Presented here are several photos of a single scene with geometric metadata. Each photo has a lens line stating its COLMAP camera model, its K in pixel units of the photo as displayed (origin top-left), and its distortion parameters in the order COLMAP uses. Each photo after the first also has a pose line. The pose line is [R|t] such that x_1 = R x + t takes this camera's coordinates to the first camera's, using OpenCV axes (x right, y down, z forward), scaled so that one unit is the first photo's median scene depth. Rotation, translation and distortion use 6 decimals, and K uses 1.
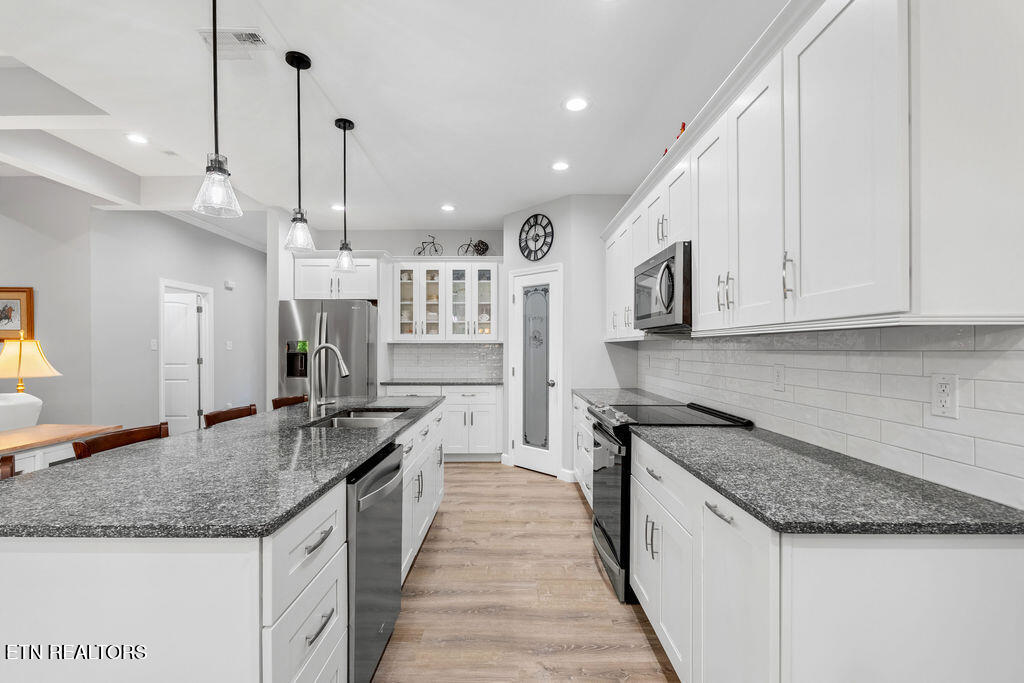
lens RADIAL K [[453.9, 0, 513.0], [0, 453.9, 351.3], [0, 0, 1]] dist [-0.003044, 0.000138]
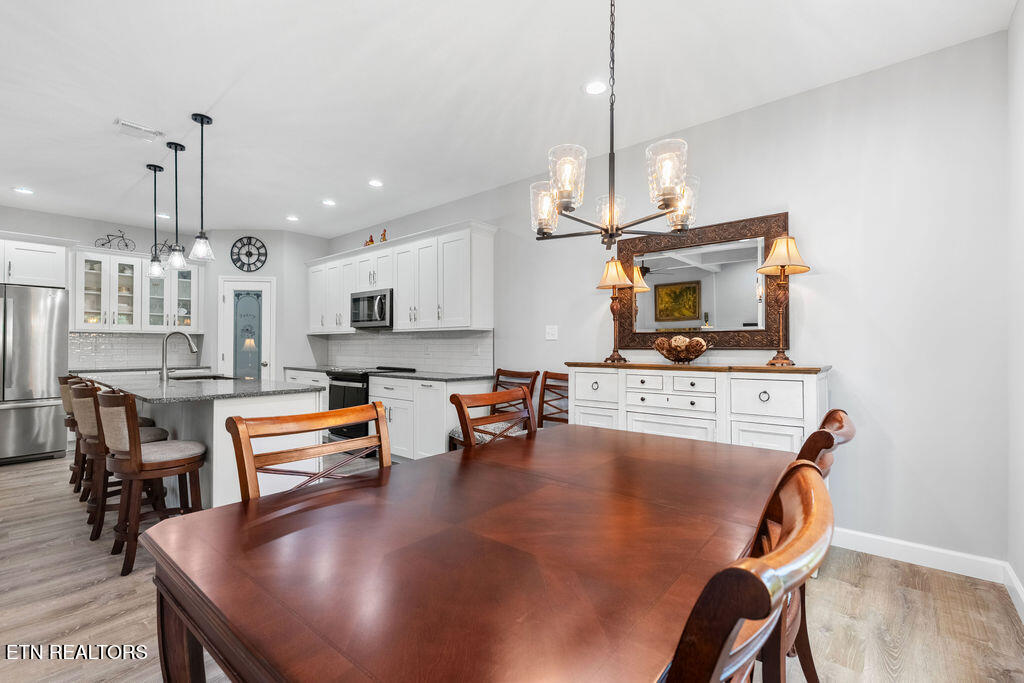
lens RADIAL K [[453.9, 0, 515.7], [0, 453.9, 344.3], [0, 0, 1]] dist [-0.003044, 0.000138]
pose [[0.654008, 0.005333, 0.756469, -0.430387], [0.003308, 0.999945, -0.009910, 0.025775], [-0.756481, 0.008983, 0.653954, -0.435202]]
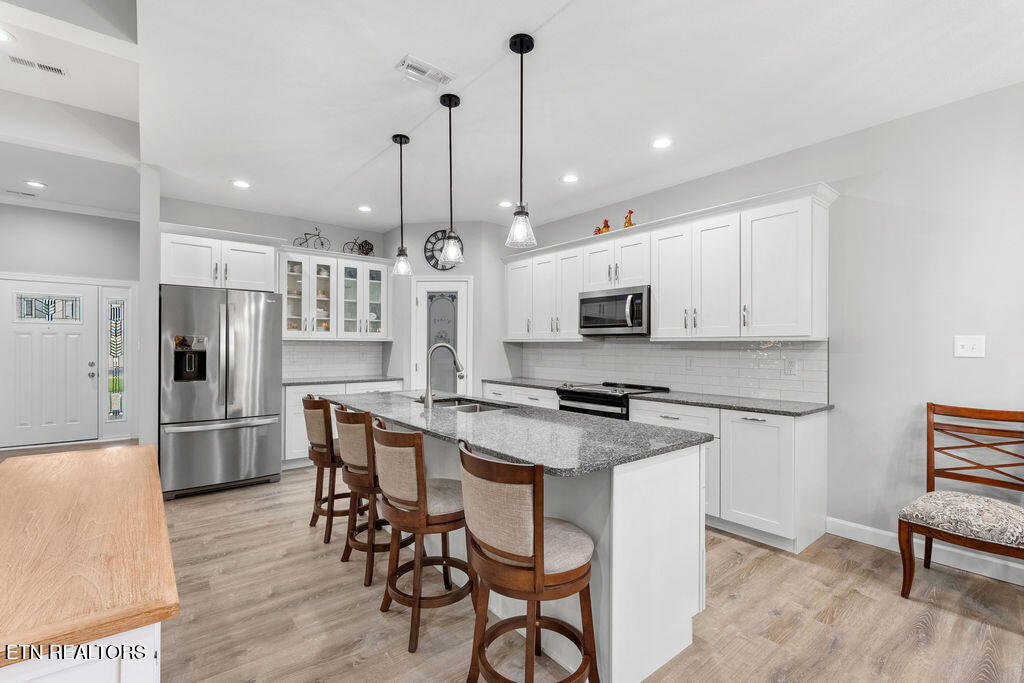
lens RADIAL K [[453.9, 0, 510.9], [0, 453.9, 351.5], [0, 0, 1]] dist [-0.003044, 0.000138]
pose [[0.780555, -0.002448, 0.625083, -0.529002], [-0.001350, 0.999983, 0.005602, -0.000478], [-0.625086, -0.005217, 0.780538, -0.005976]]
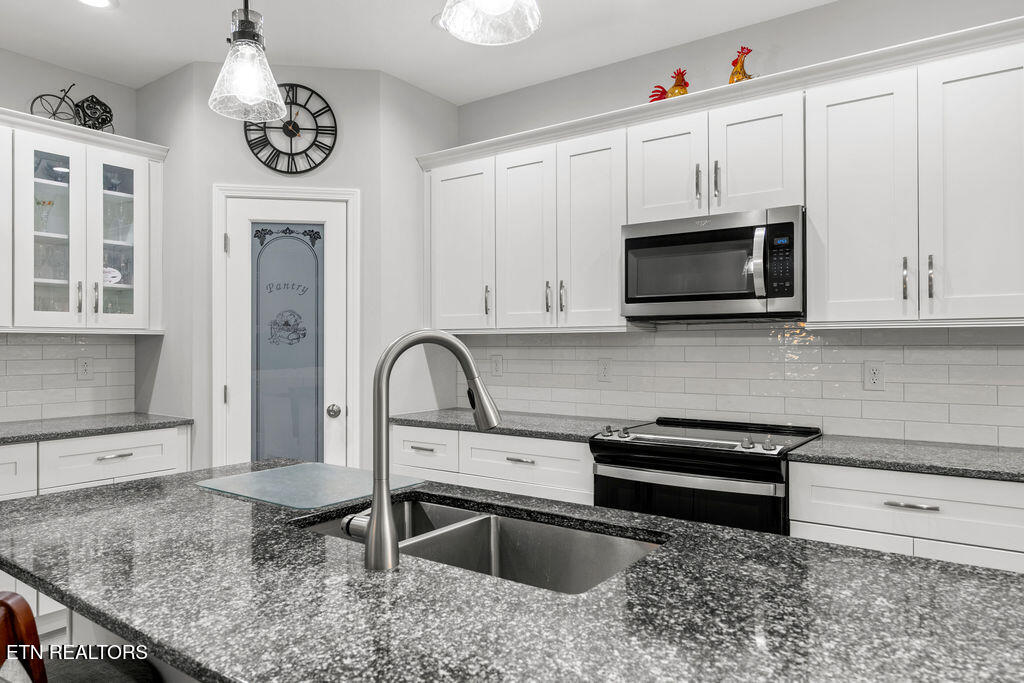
lens RADIAL K [[659.3, 0, 514.4], [0, 659.3, 349.4], [0, 0, 1]] dist [-0.010555, 0.002021]
pose [[0.587186, -0.004740, 0.809438, -0.396702], [0.008522, 0.999964, -0.000327, -0.000061], [-0.809407, 0.007090, 0.587205, 0.358560]]
